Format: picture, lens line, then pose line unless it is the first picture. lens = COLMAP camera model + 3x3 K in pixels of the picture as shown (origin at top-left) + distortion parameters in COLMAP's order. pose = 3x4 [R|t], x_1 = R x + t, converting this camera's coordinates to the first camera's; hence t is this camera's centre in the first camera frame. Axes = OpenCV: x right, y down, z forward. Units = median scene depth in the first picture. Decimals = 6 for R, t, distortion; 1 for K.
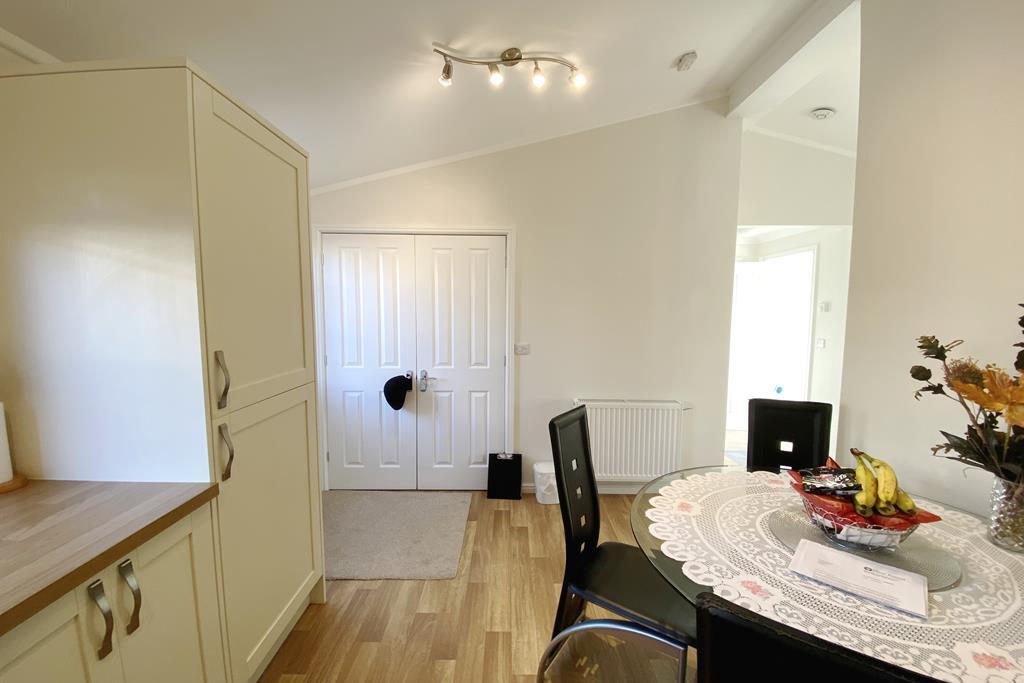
lens RADIAL K [[413.5, 0, 509.3], [0, 413.5, 343.7], [0, 0, 1]] dist [-0.000968, -0.009327]
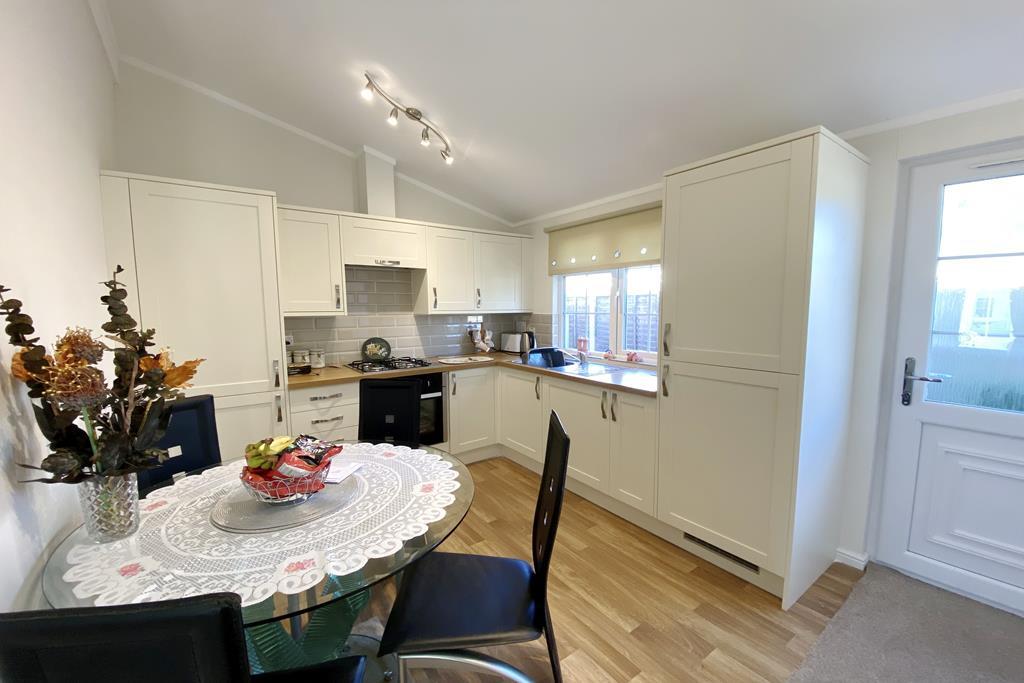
lens RADIAL K [[413.7, 0, 508.9], [0, 413.7, 359.2], [0, 0, 1]] dist [0.069337, -0.043839]
pose [[-0.812095, 0.080128, -0.577997, 0.891450], [-0.042960, 0.979629, 0.196166, -0.149359], [0.581941, 0.184136, -0.792110, 2.005714]]
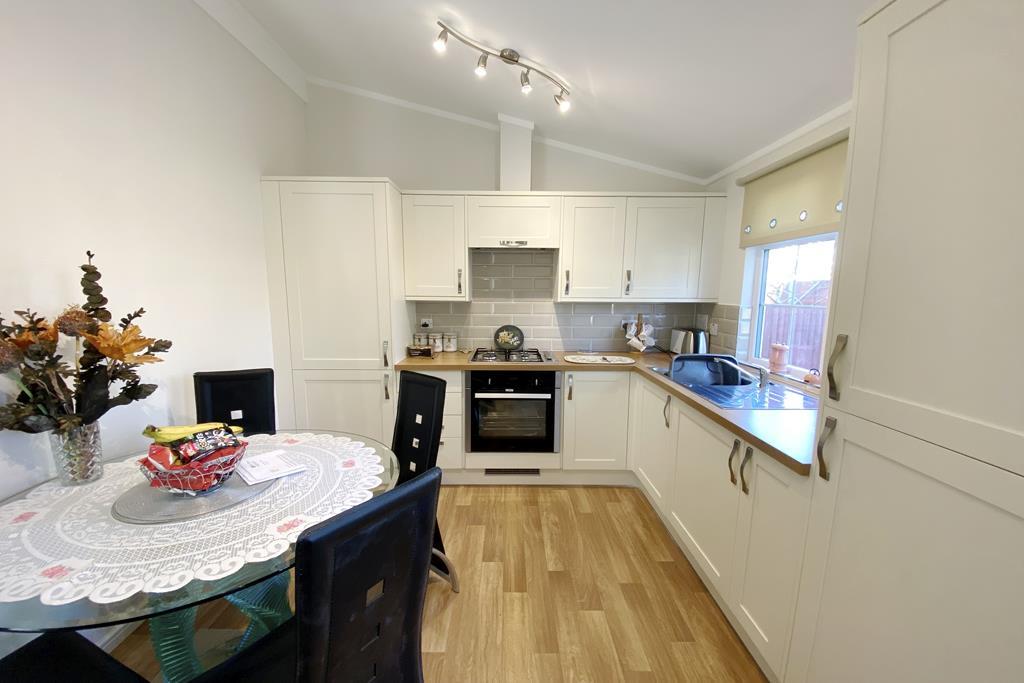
lens RADIAL K [[413.7, 0, 508.9], [0, 413.7, 359.2], [0, 0, 1]] dist [0.069337, -0.043839]
pose [[-0.999954, -0.009505, -0.001342, -0.002875], [-0.009543, 0.969056, 0.246657, -0.140847], [-0.001044, 0.246659, -0.969102, 1.829110]]
